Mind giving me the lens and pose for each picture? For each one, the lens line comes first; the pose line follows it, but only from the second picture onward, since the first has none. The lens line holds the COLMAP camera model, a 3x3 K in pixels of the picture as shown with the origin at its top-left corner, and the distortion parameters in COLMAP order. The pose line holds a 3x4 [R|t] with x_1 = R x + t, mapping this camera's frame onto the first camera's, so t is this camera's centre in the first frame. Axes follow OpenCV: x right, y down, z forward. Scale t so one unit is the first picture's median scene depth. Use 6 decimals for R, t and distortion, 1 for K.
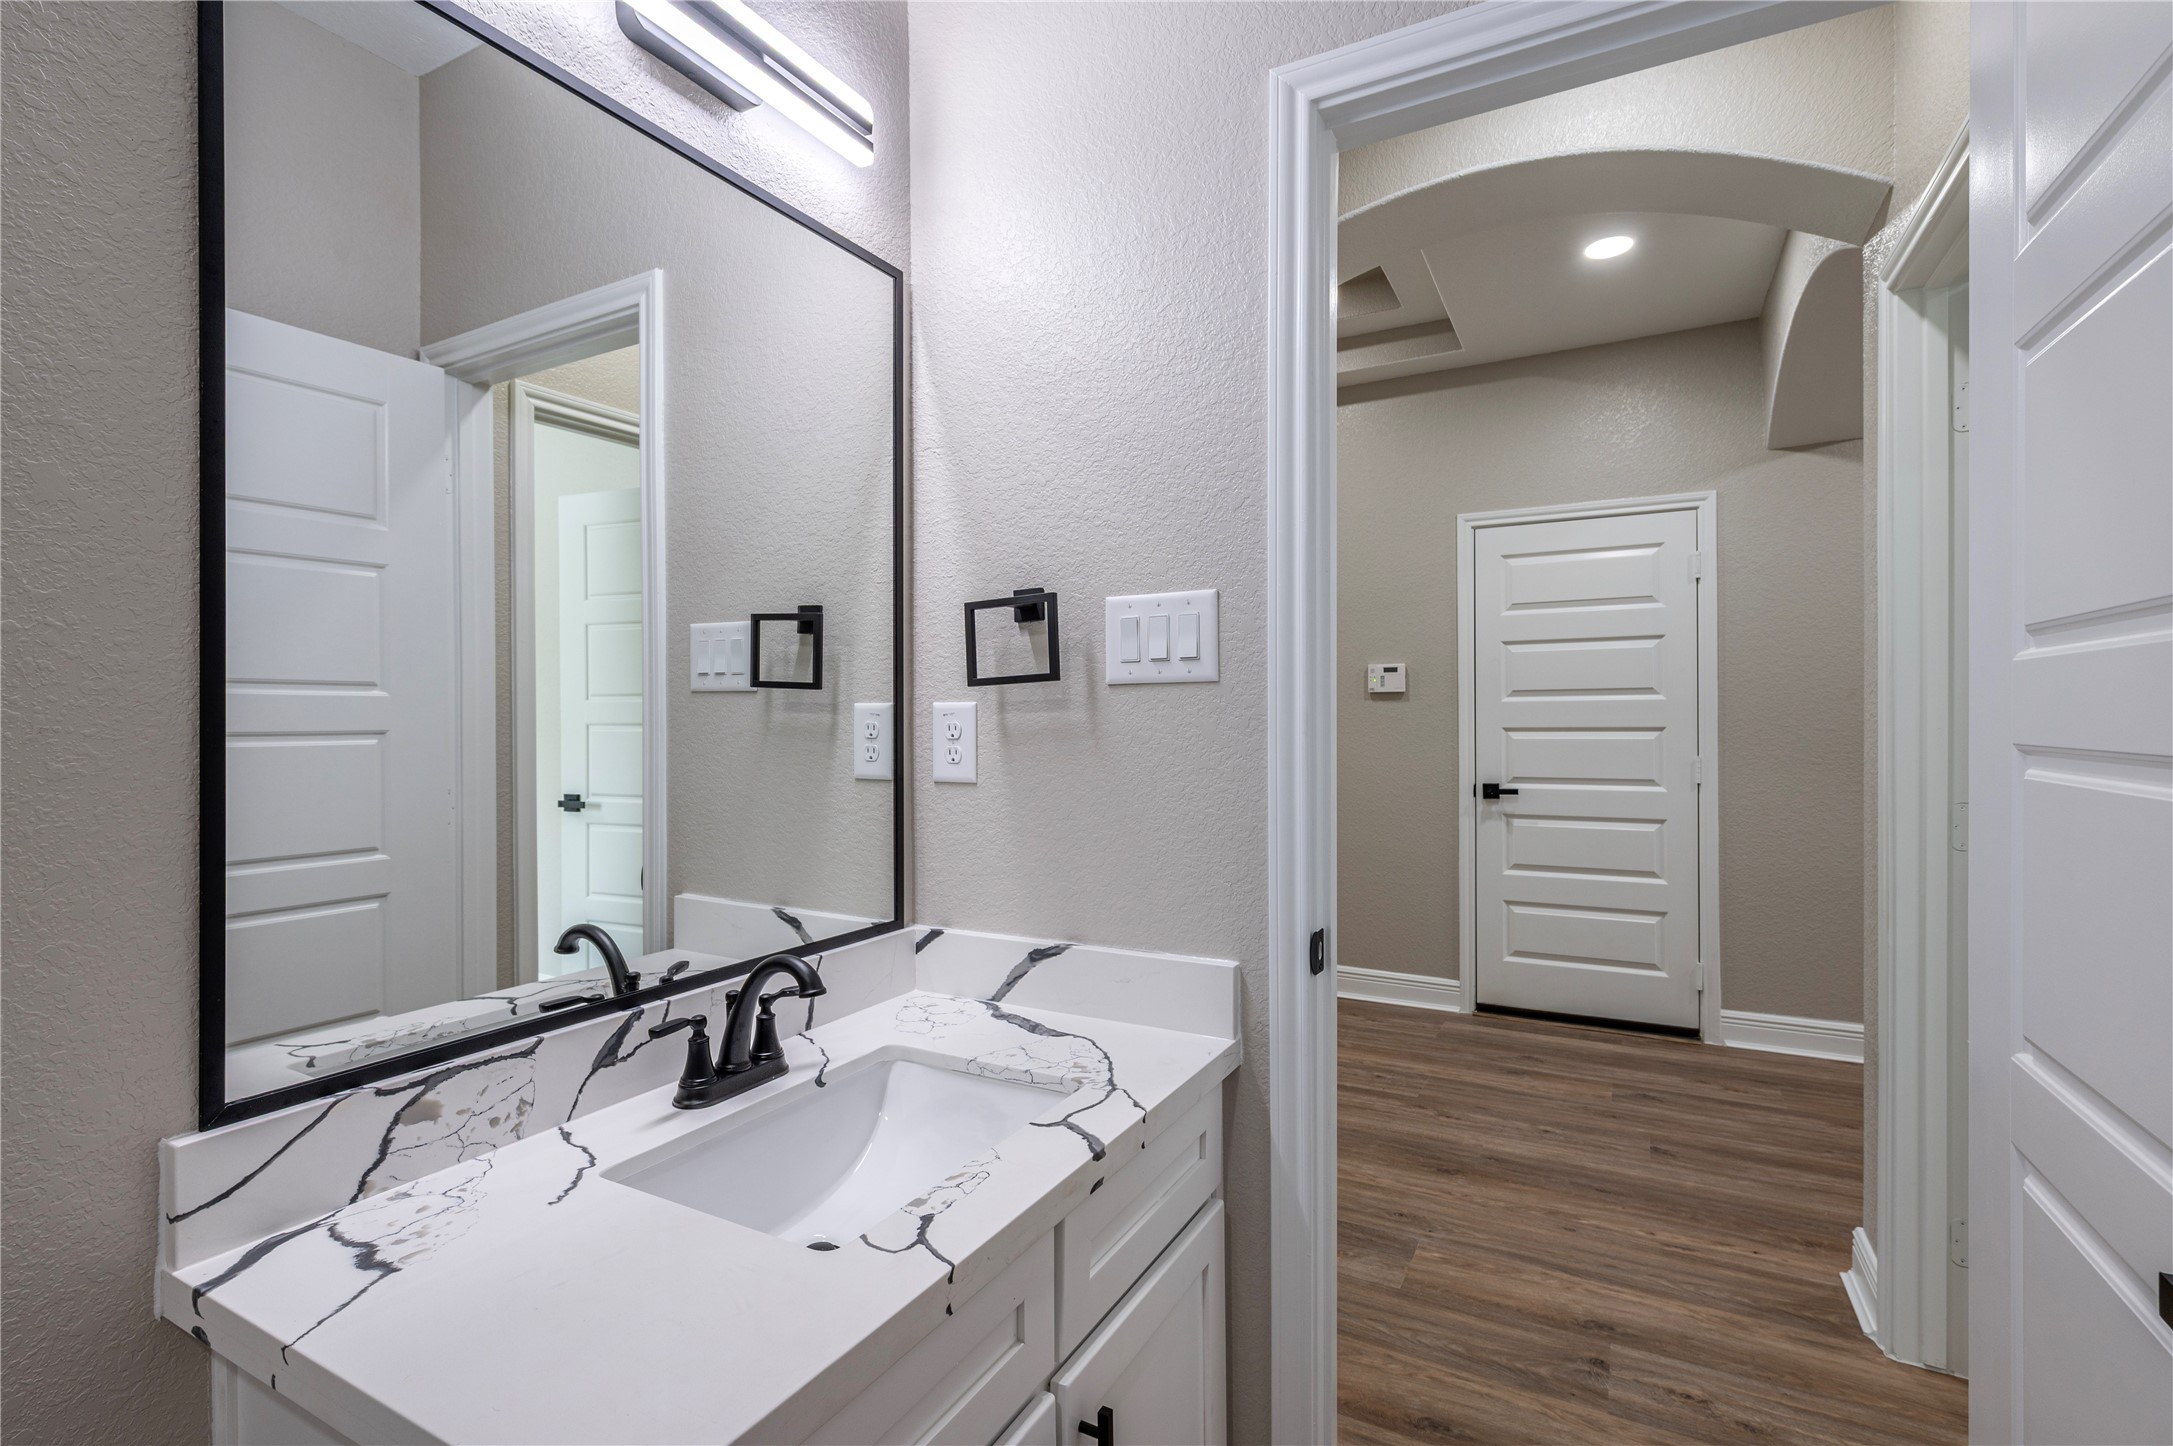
lens RADIAL K [[1014.8, 0, 1092.8], [0, 1014.8, 716.8], [0, 0, 1]] dist [0.002045, -0.000132]
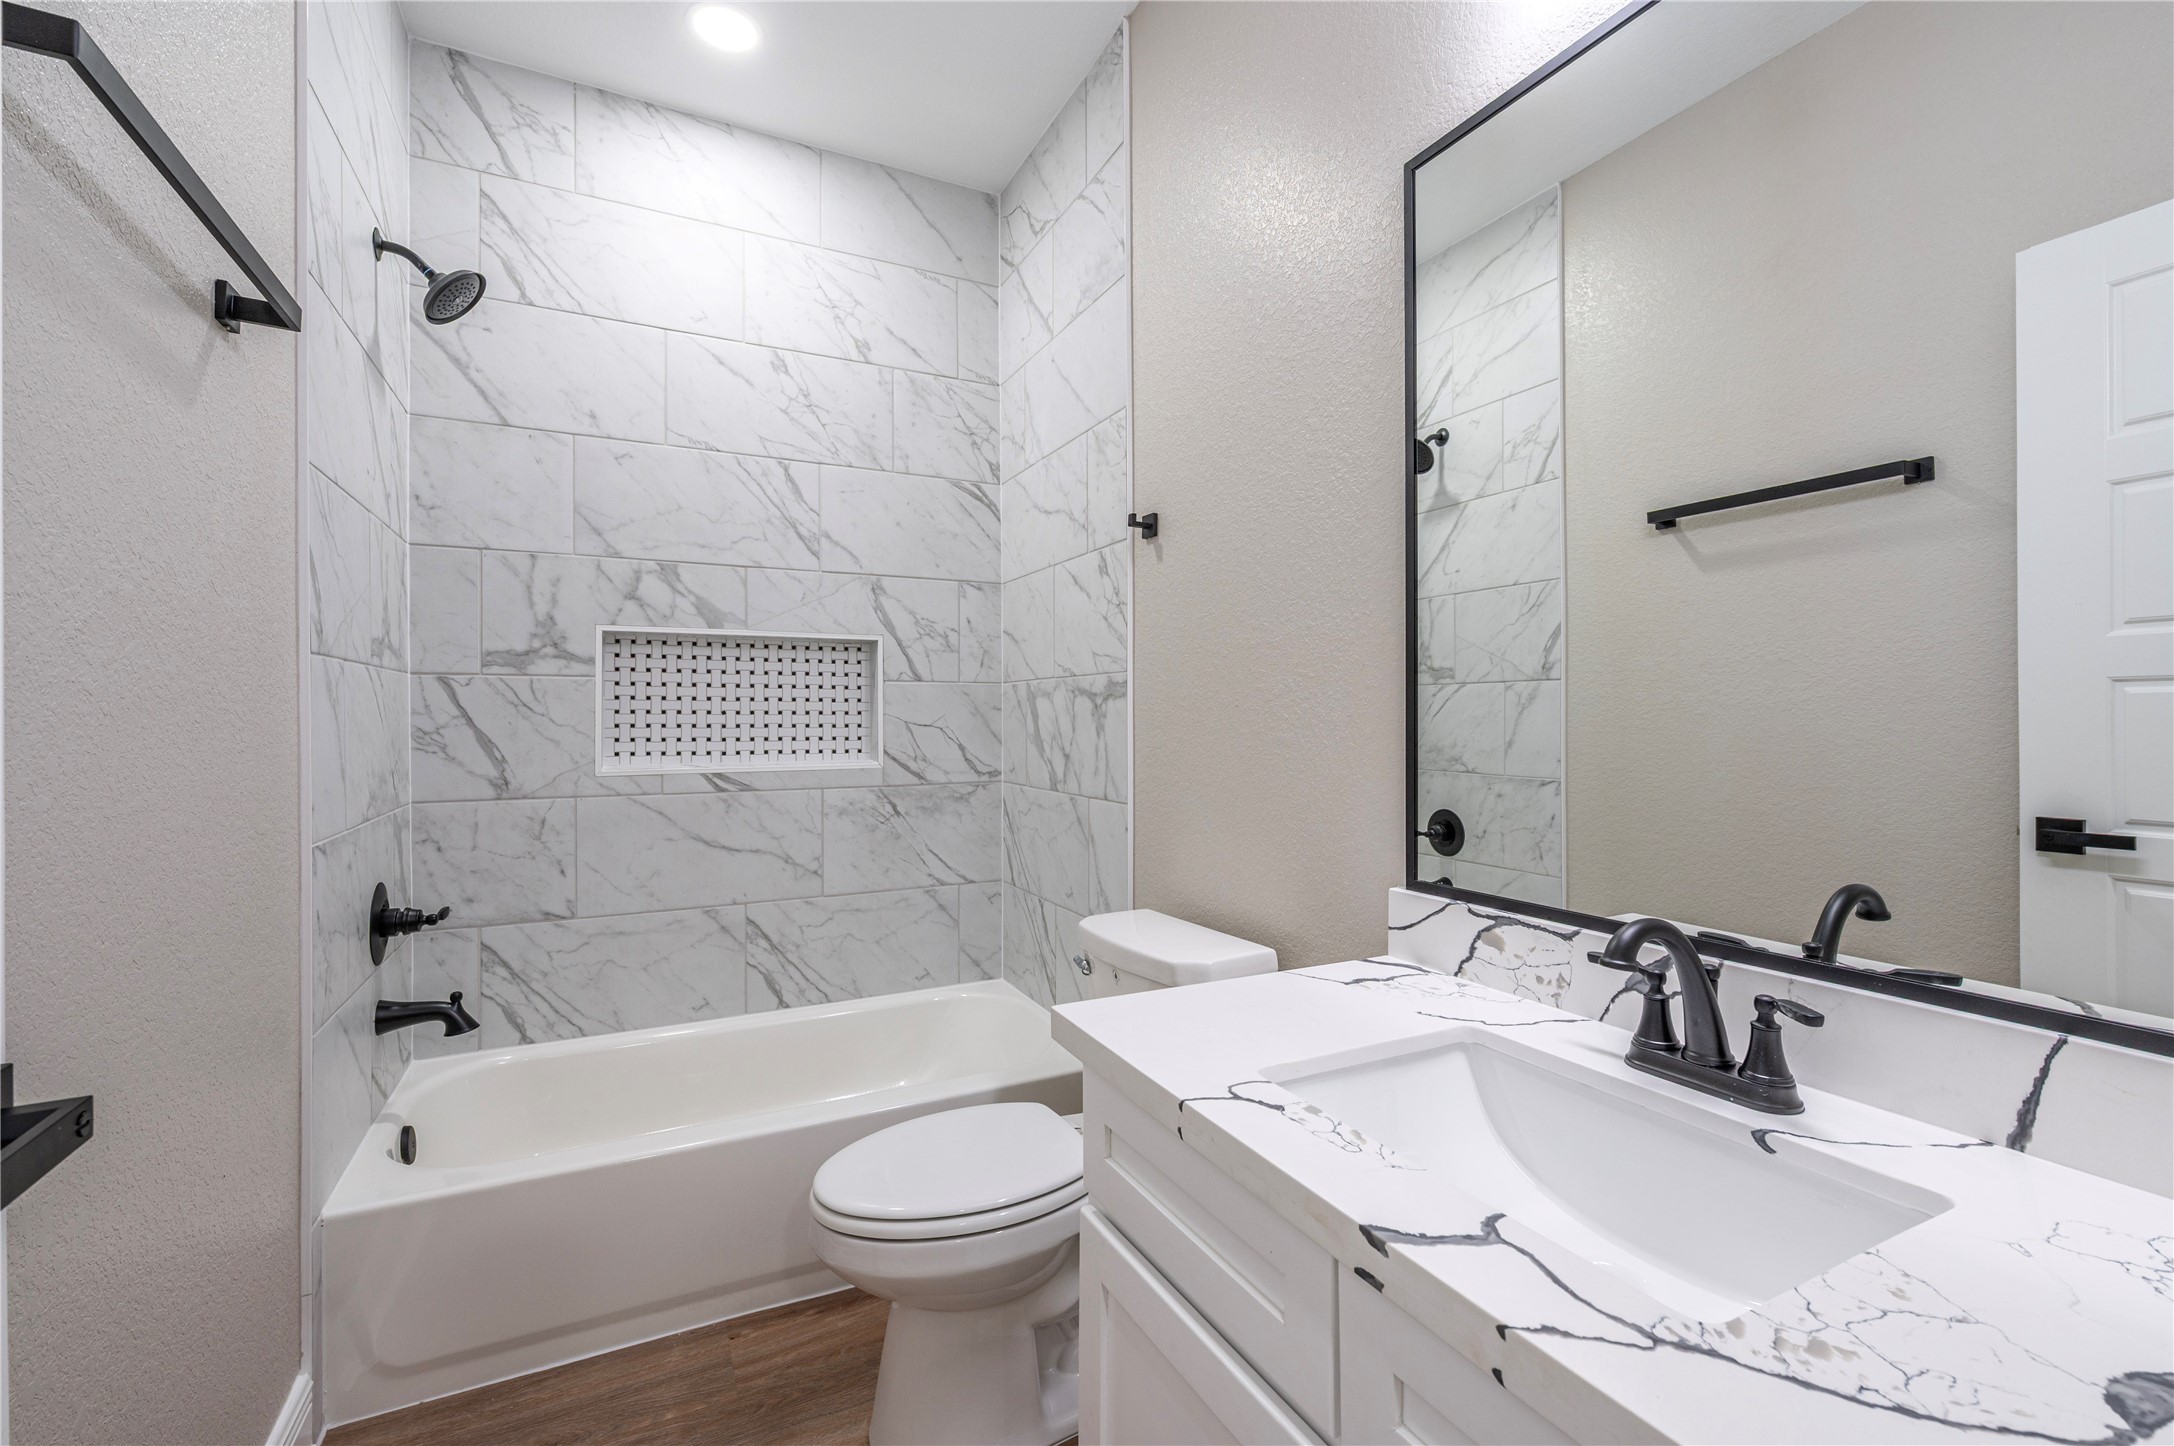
lens RADIAL K [[955.3, 0, 1099.9], [0, 955.3, 721.3], [0, 0, 1]] dist [-0.000470, 0.000008]
pose [[-0.581022, 0.006944, -0.813858, 0.665567], [0.005848, 0.999973, 0.004357, 0.089098], [0.813867, -0.002228, -0.581047, 1.297989]]
